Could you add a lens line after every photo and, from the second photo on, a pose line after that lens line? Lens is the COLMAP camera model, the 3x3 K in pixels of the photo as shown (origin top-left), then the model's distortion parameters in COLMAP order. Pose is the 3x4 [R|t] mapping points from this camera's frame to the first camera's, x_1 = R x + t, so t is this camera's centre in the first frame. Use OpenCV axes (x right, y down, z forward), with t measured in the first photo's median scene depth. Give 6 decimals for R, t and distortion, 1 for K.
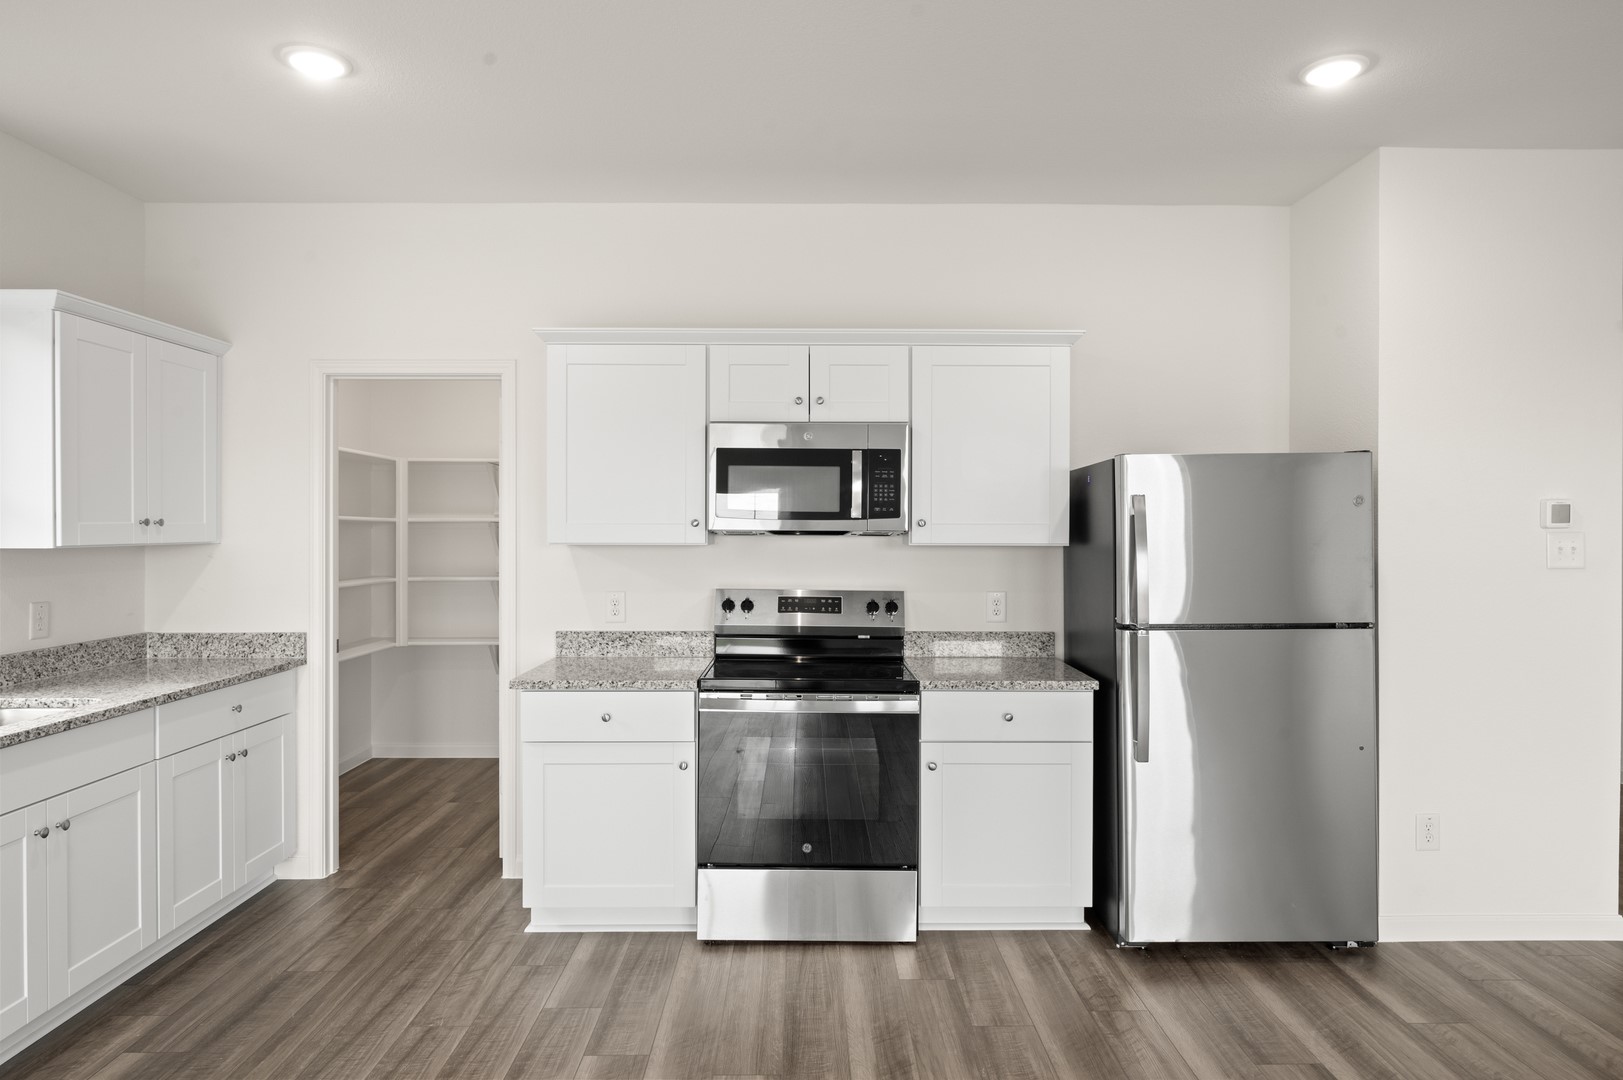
lens RADIAL K [[984.8, 0, 813.3], [0, 984.8, 534.1], [0, 0, 1]] dist [-0.001653, -0.002027]
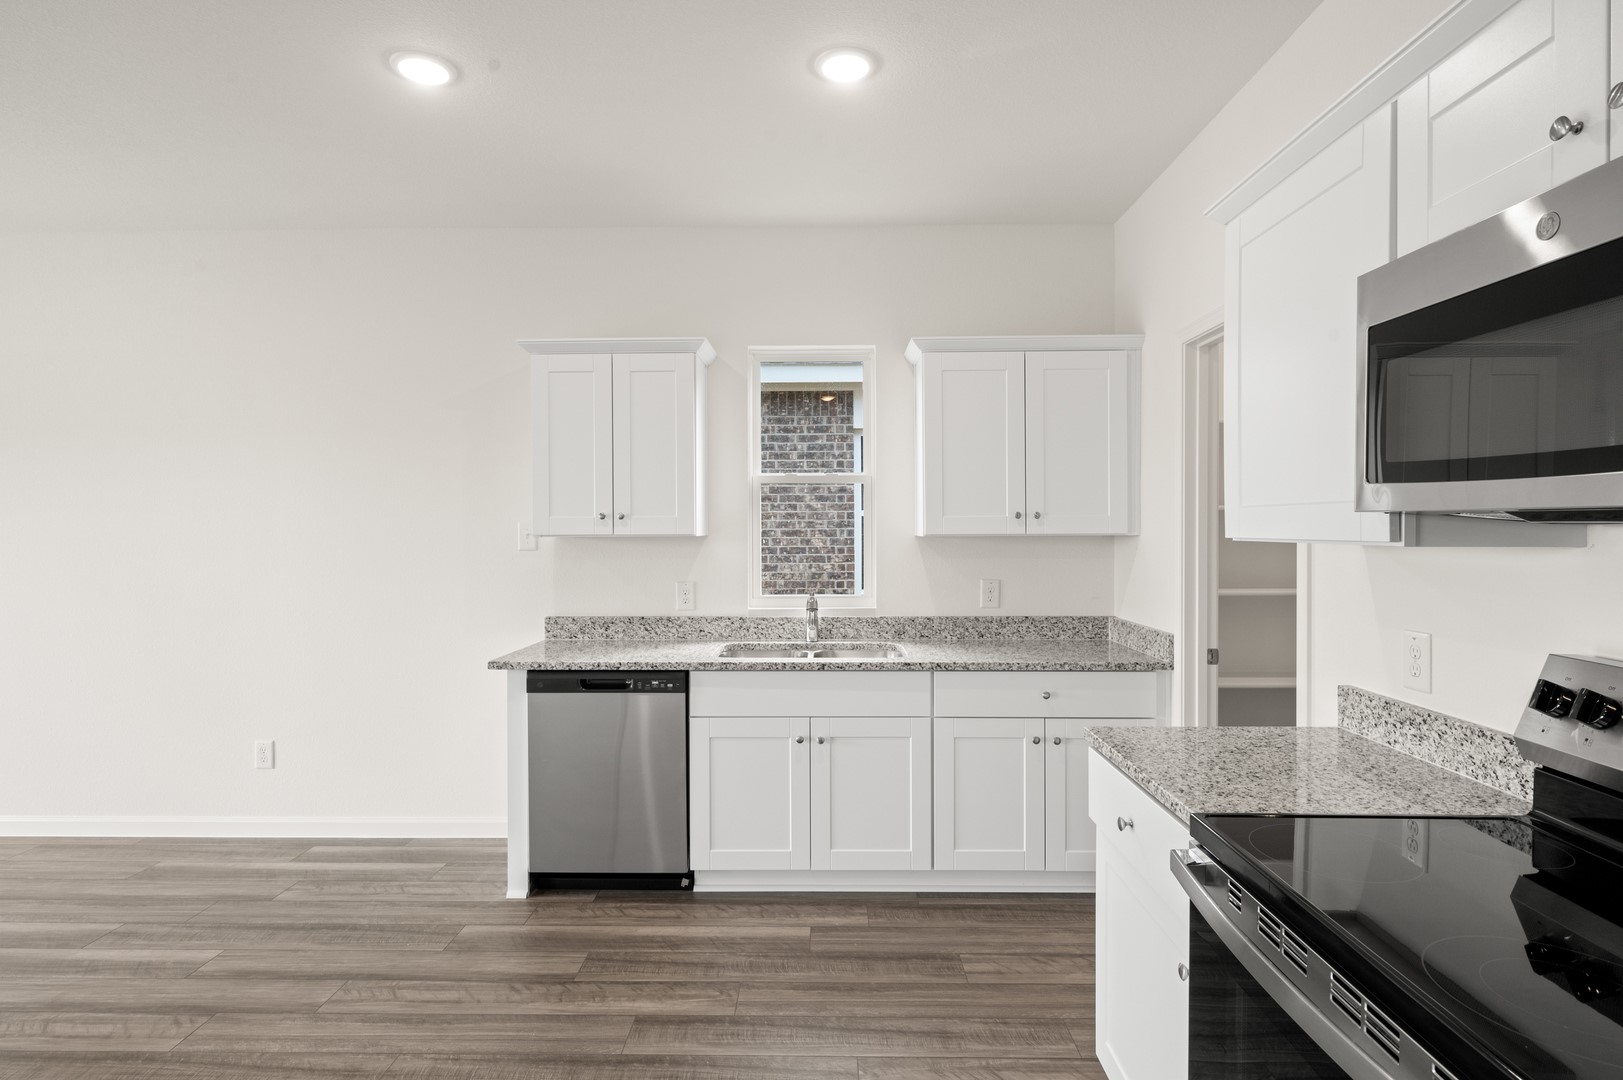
lens RADIAL K [[831.1, 0, 814.6], [0, 831.1, 534.8], [0, 0, 1]] dist [0.000037, 0.000452]
pose [[-0.027220, 0.006076, -0.999611, 0.295988], [-0.003308, 0.999976, 0.006168, 0.004937], [0.999624, 0.003475, -0.027199, 0.794472]]
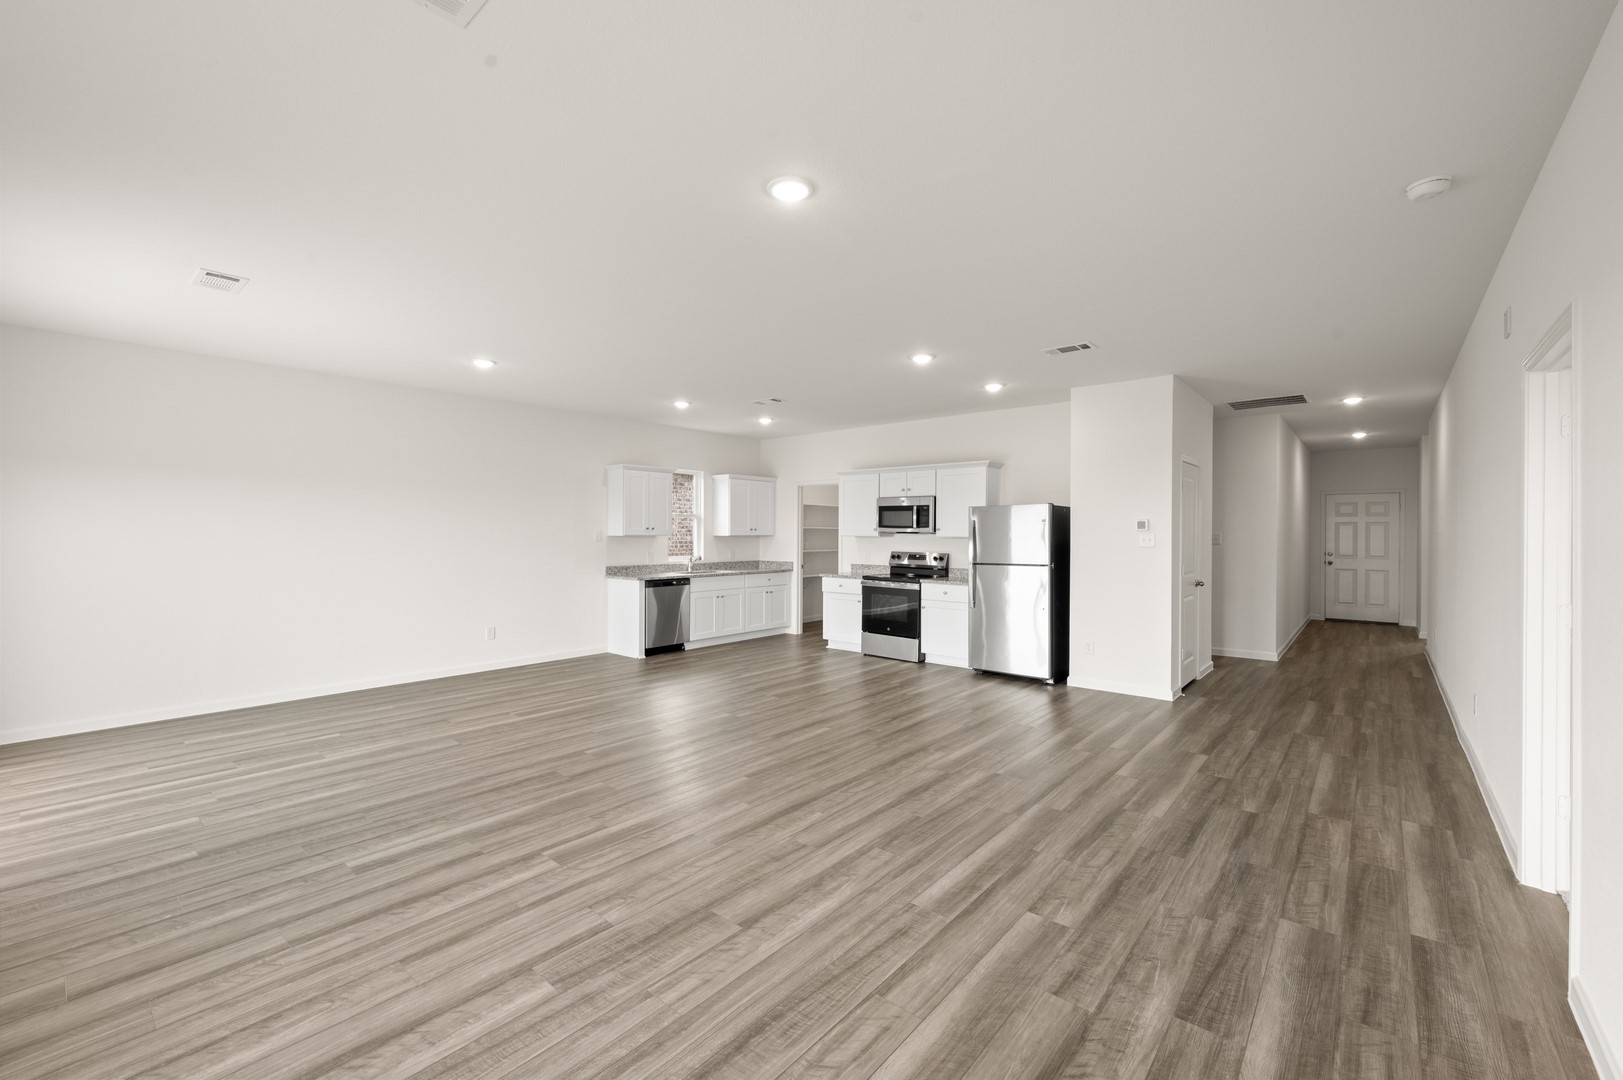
lens RADIAL K [[667.2, 0, 810.6], [0, 667.2, 530.3], [0, 0, 1]] dist [-0.000735, -0.000226]
pose [[0.753499, -0.001081, -0.657448, 1.212794], [-0.007274, 0.999924, -0.009981, 0.015372], [0.657409, 0.012303, 0.753433, -0.813124]]
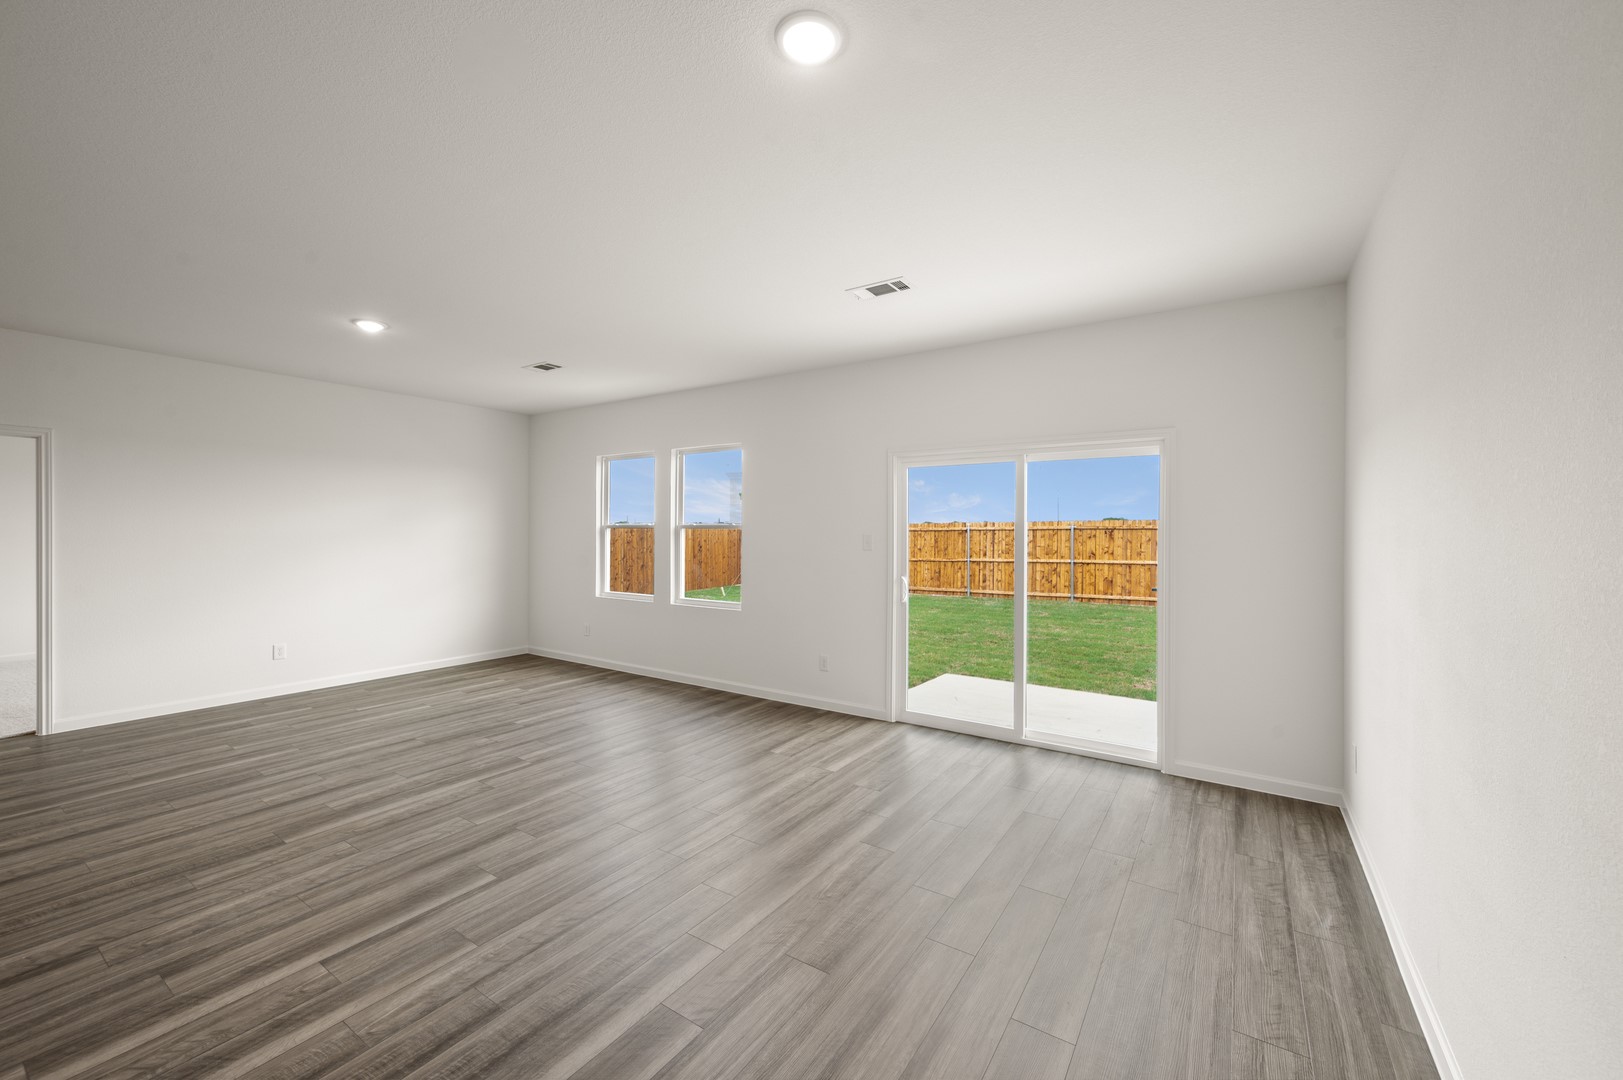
lens RADIAL K [[638.2, 0, 811.5], [0, 638.2, 541.3], [0, 0, 1]] dist [0.001348, -0.000238]
pose [[-0.825703, -0.013090, 0.563953, -0.645625], [-0.000564, 0.999749, 0.022378, -0.003225], [-0.564105, 0.018160, -0.825504, 0.253362]]
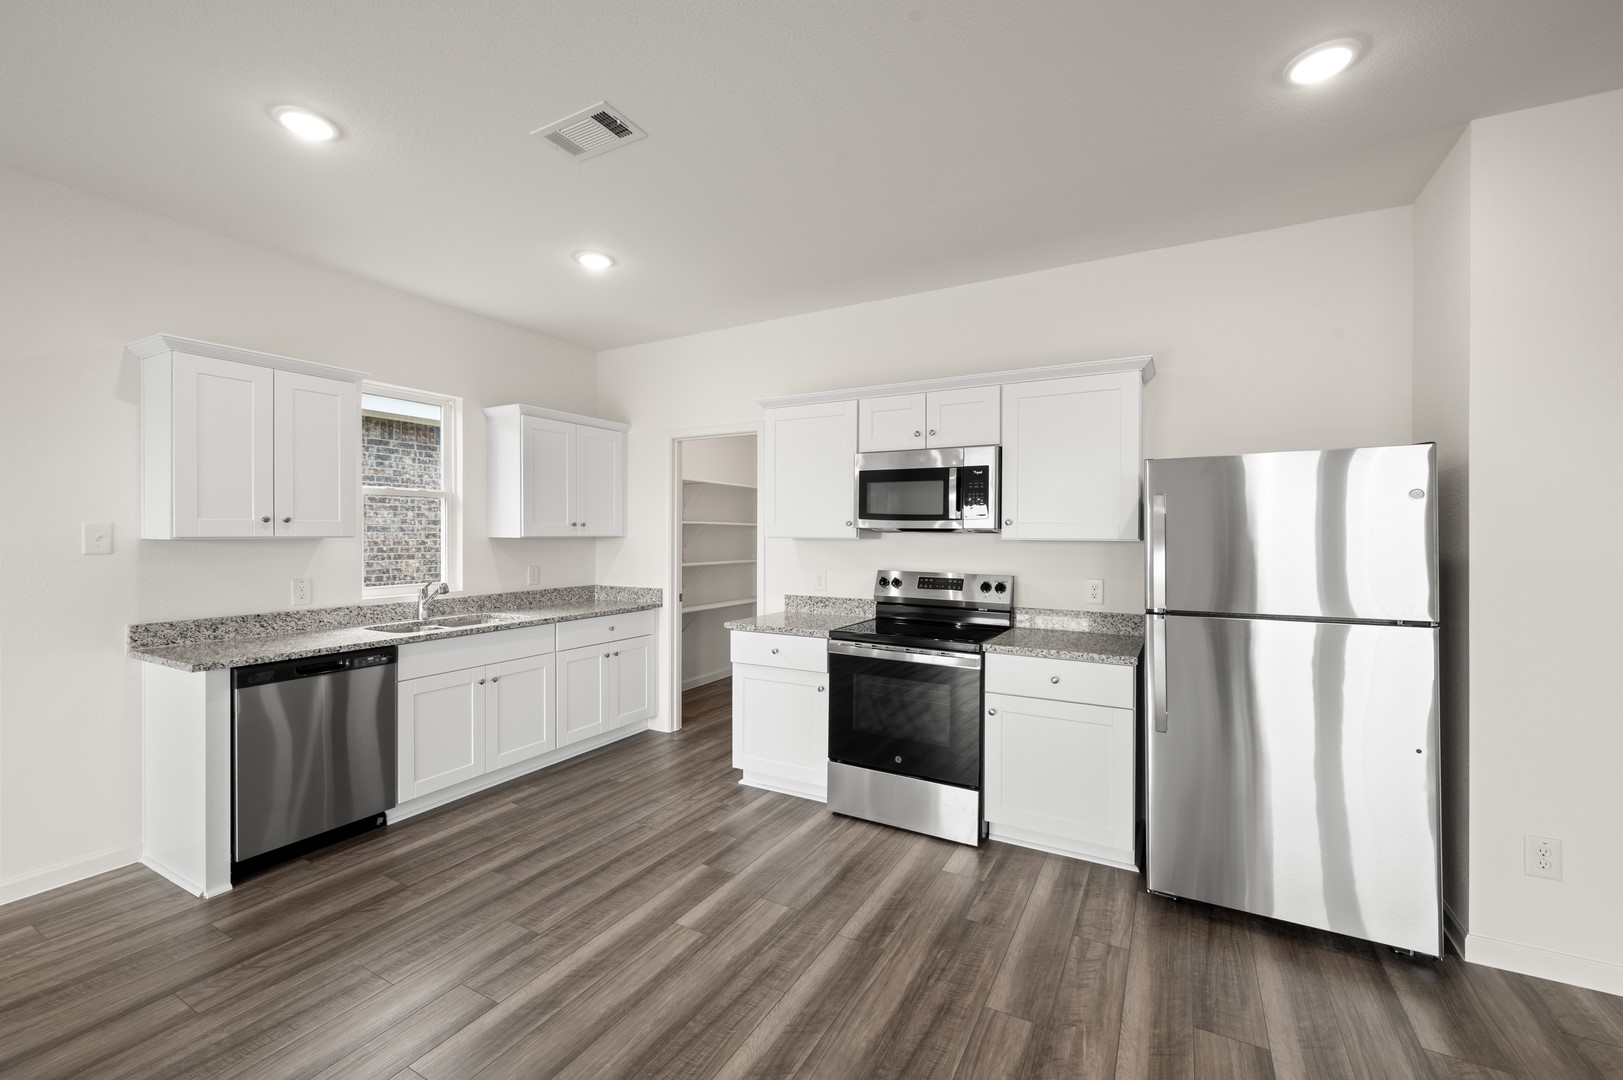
lens RADIAL K [[667.2, 0, 810.8], [0, 667.2, 535.7], [0, 0, 1]] dist [-0.000735, -0.000226]
pose [[0.869046, 0.002749, -0.494724, 0.334883], [-0.004169, 0.999990, -0.001765, 0.009274], [0.494715, 0.003597, 0.869048, 0.127238]]
